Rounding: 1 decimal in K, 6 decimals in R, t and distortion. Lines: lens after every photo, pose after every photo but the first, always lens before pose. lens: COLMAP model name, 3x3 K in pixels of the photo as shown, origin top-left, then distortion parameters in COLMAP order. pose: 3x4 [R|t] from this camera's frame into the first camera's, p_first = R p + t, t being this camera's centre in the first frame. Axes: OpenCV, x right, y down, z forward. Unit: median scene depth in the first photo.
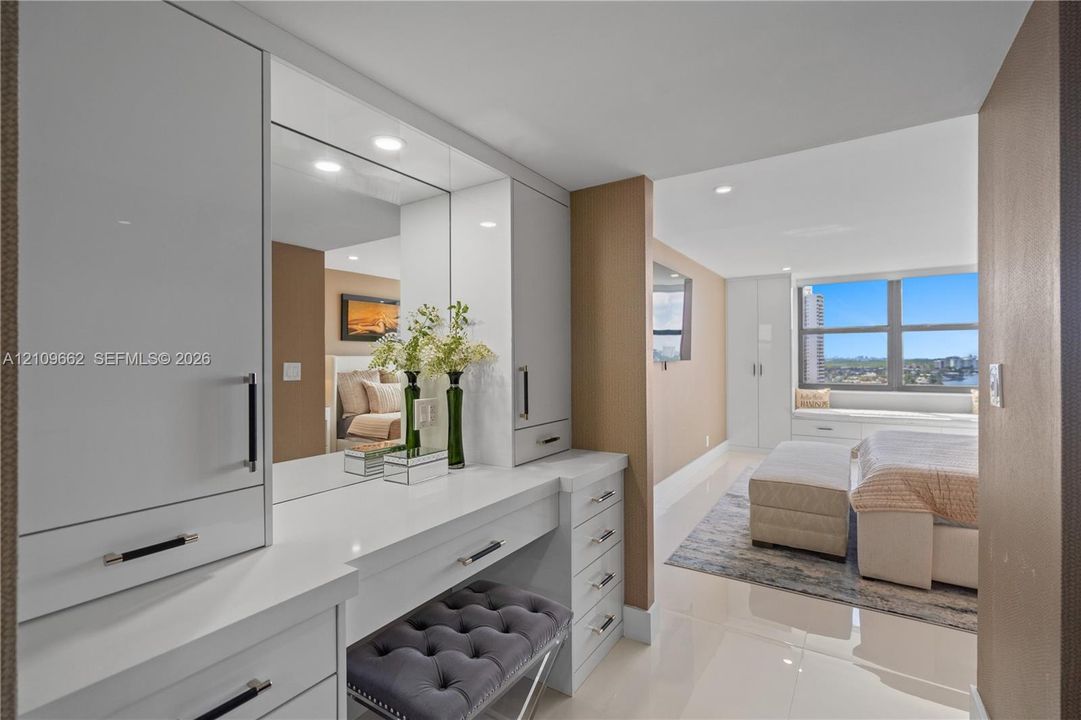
lens RADIAL K [[482.9, 0, 540.5], [0, 482.9, 360.0], [0, 0, 1]] dist [0.020493, 0.000066]
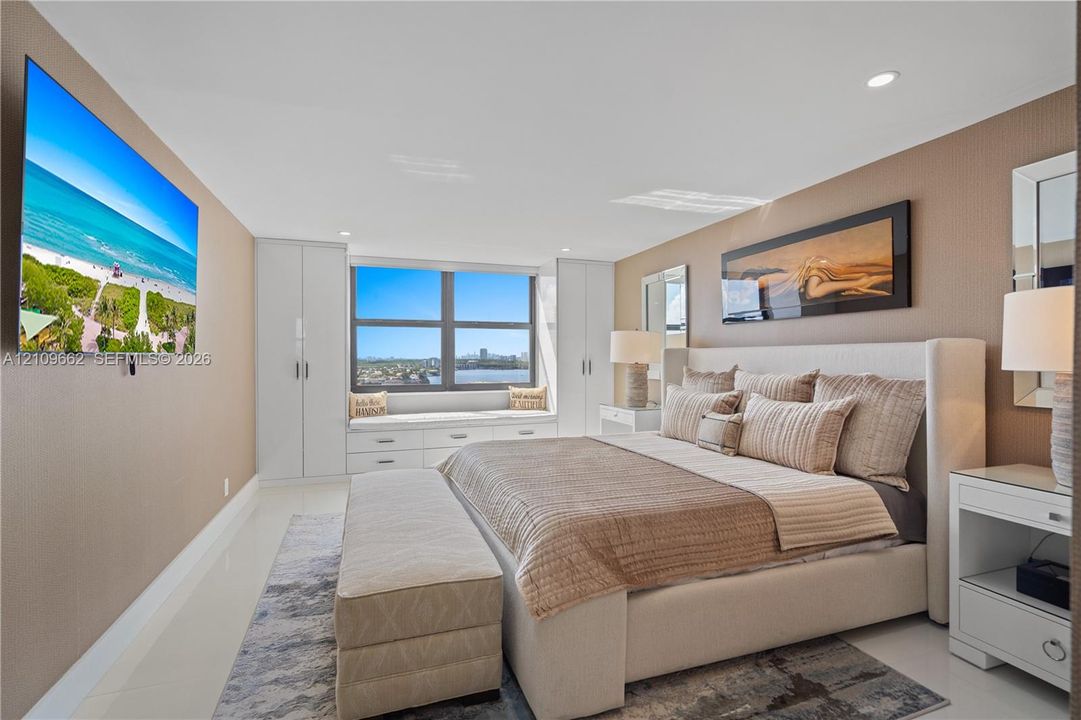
lens RADIAL K [[488.3, 0, 540.5], [0, 488.3, 360.0], [0, 0, 1]] dist [-0.002289, 0.000222]
pose [[0.608396, 0.001519, 0.793632, 0.086950], [-0.001657, 0.999998, -0.000644, 0.004618], [-0.793632, -0.000924, 0.608398, 0.280779]]
